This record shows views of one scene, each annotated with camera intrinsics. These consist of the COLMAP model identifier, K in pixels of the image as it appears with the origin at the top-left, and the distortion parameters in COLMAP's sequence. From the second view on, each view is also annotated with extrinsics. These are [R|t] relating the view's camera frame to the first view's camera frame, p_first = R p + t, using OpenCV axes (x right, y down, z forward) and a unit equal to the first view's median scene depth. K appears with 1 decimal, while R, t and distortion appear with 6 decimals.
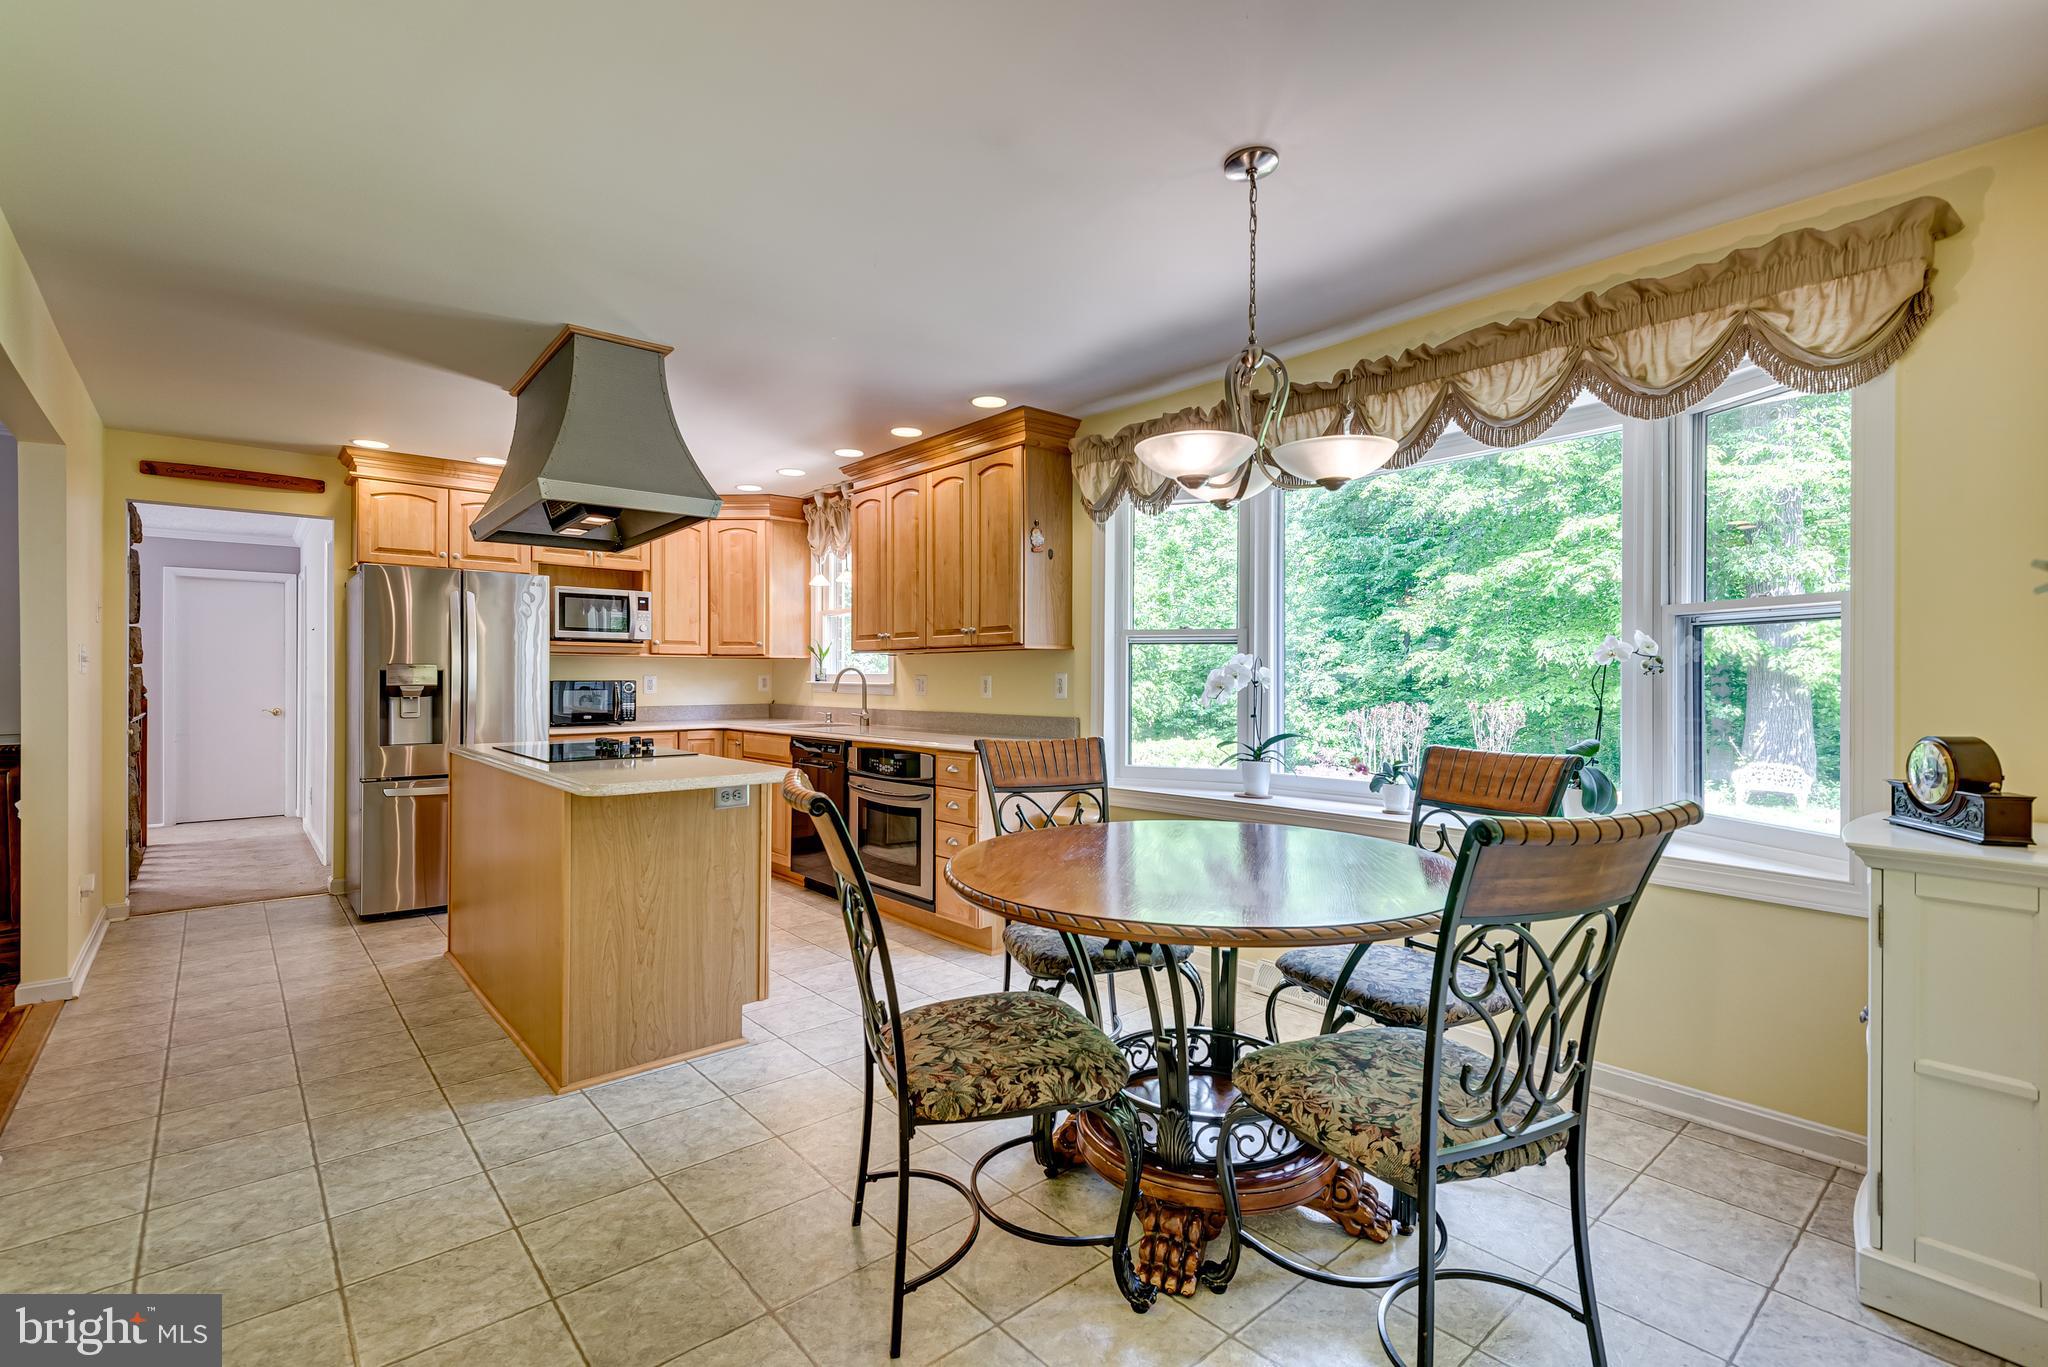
lens RADIAL K [[945.5, 0, 1031.3], [0, 945.5, 680.9], [0, 0, 1]] dist [0.026033, -0.004815]
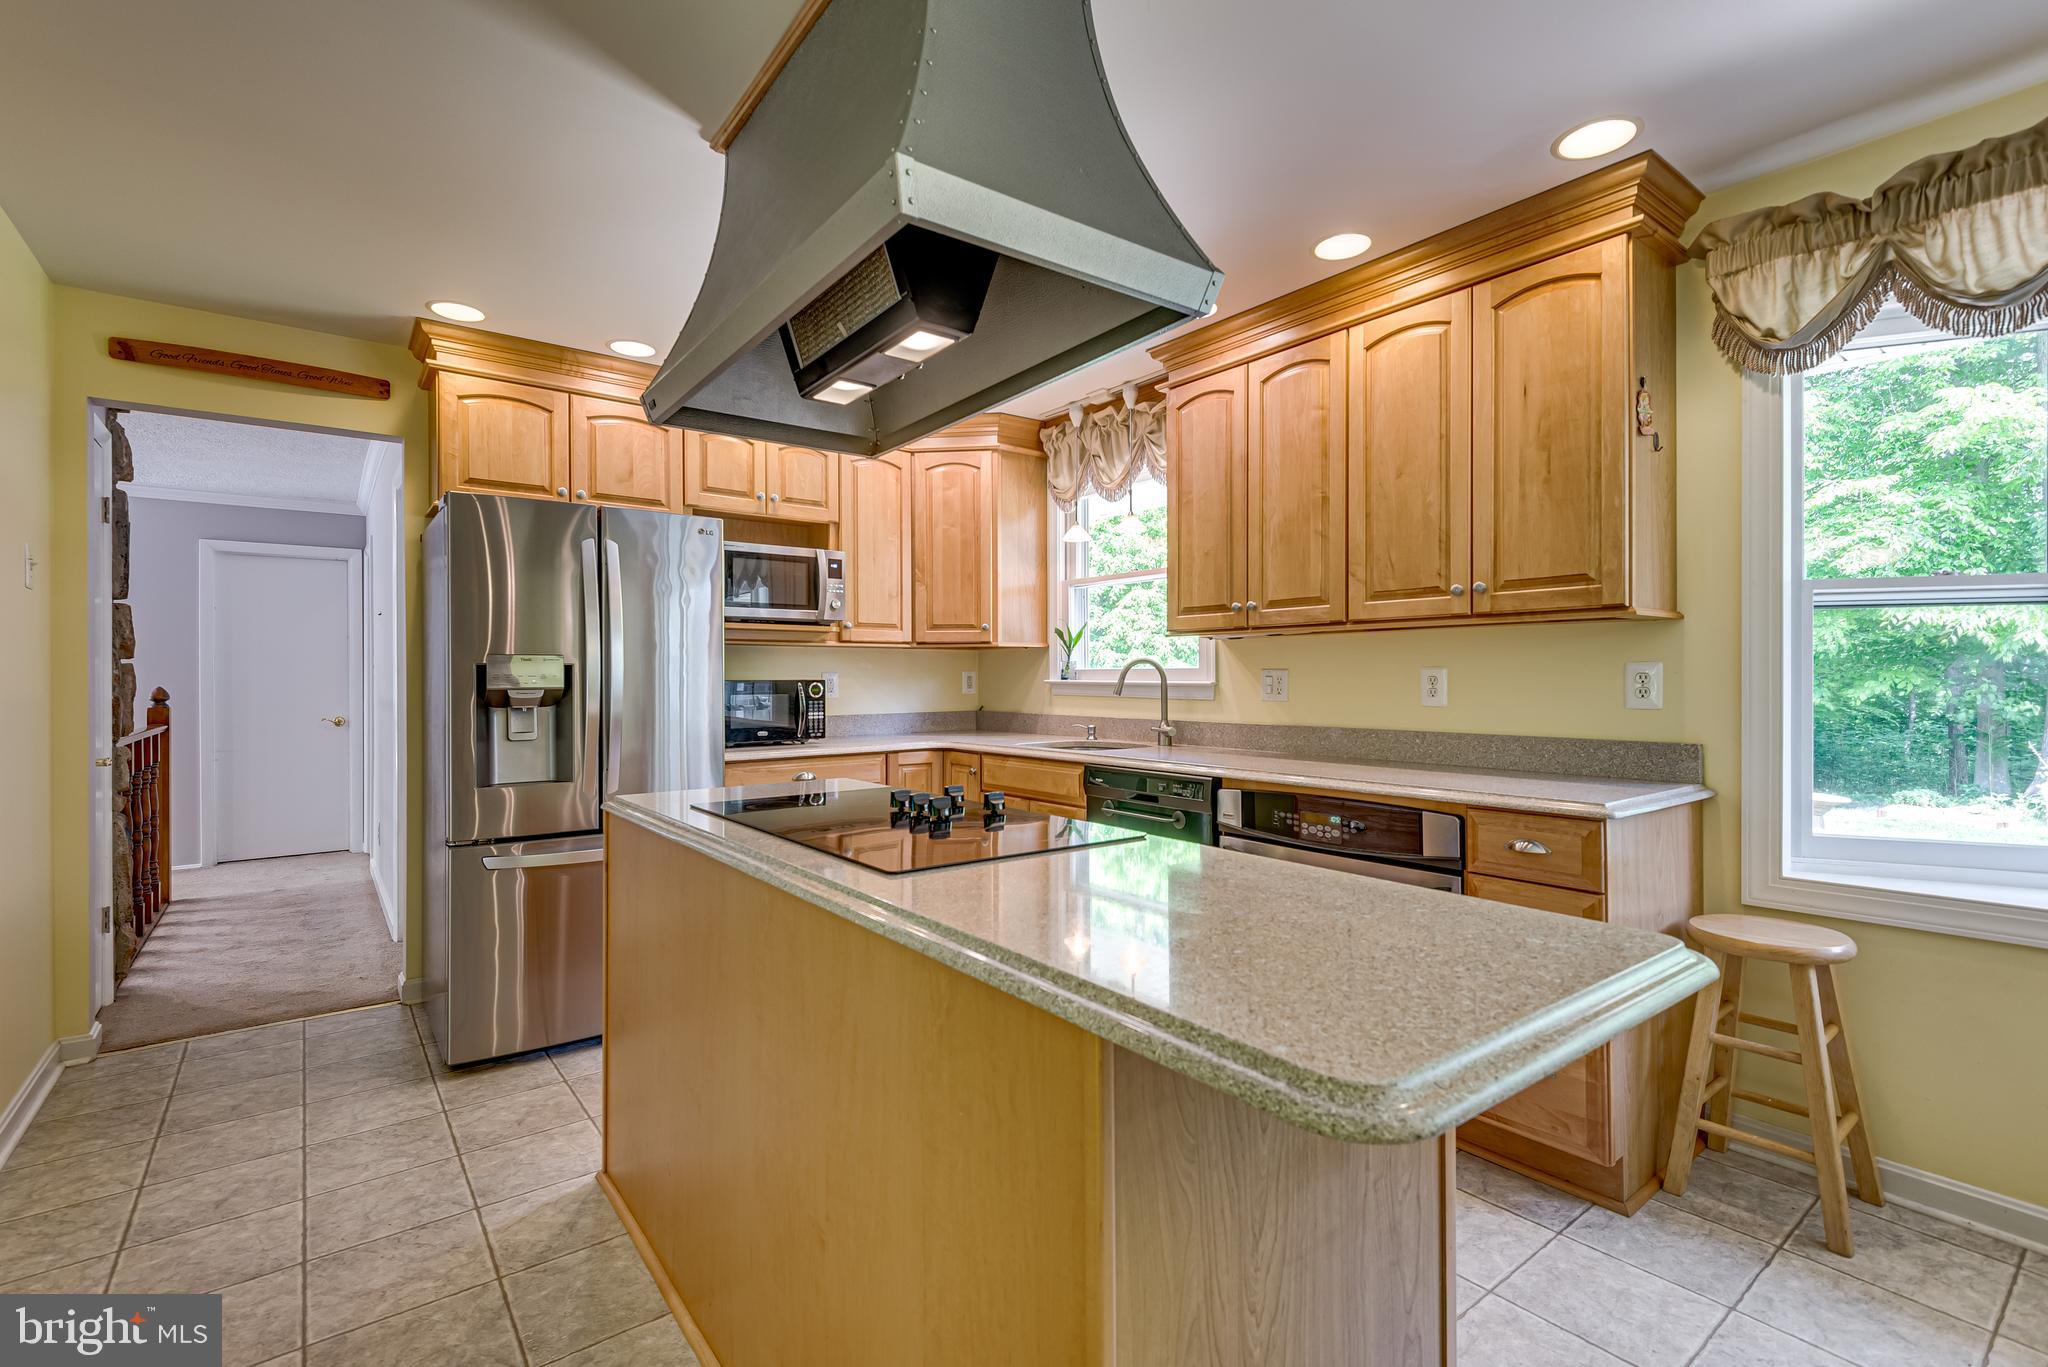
lens RADIAL K [[945.5, 0, 1025.6], [0, 945.5, 680.2], [0, 0, 1]] dist [0.026033, -0.004815]
pose [[0.998372, -0.004917, -0.056822, -0.260735], [0.004993, 0.999987, 0.001186, -0.000251], [0.056816, -0.001467, 0.998384, 0.362145]]
